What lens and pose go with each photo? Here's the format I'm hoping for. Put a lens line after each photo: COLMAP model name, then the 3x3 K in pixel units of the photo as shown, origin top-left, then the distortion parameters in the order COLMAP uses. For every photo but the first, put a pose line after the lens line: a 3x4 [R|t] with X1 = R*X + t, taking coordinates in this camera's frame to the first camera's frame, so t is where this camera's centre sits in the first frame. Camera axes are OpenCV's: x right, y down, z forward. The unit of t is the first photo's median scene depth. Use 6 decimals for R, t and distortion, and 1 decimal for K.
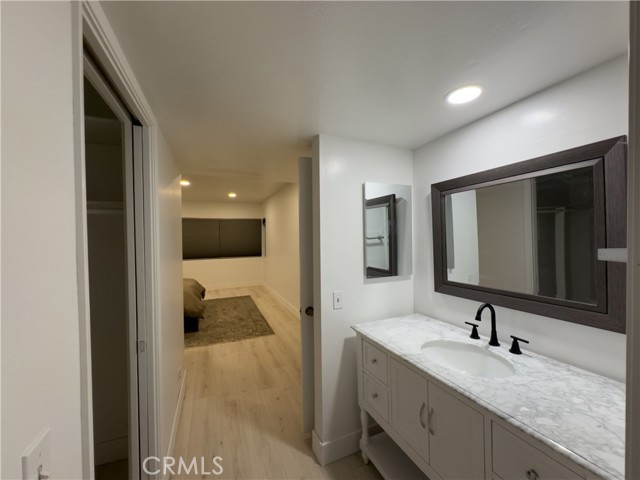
lens RADIAL K [[257.2, 0, 319.7], [0, 257.2, 239.5], [0, 0, 1]] dist [0.000467, -0.000722]
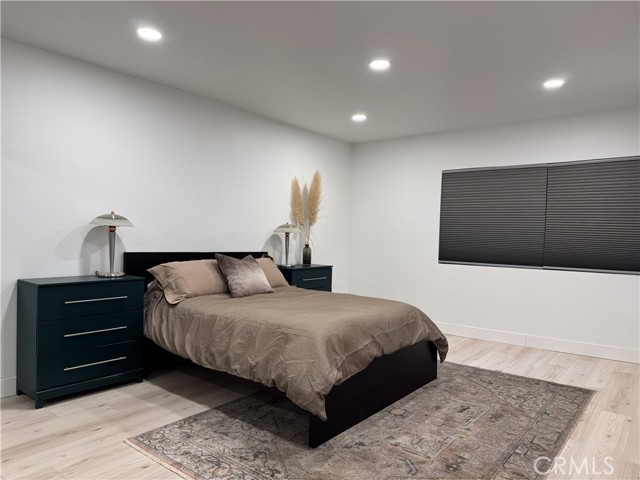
lens RADIAL K [[454.3, 0, 321.8], [0, 454.3, 242.2], [0, 0, 1]] dist [0.035948, -0.038560]
pose [[0.488333, 0.048035, -0.871334, 0.073285], [-0.039371, 0.998680, 0.032990, 0.045829], [0.871769, 0.018195, 0.489579, 0.674889]]
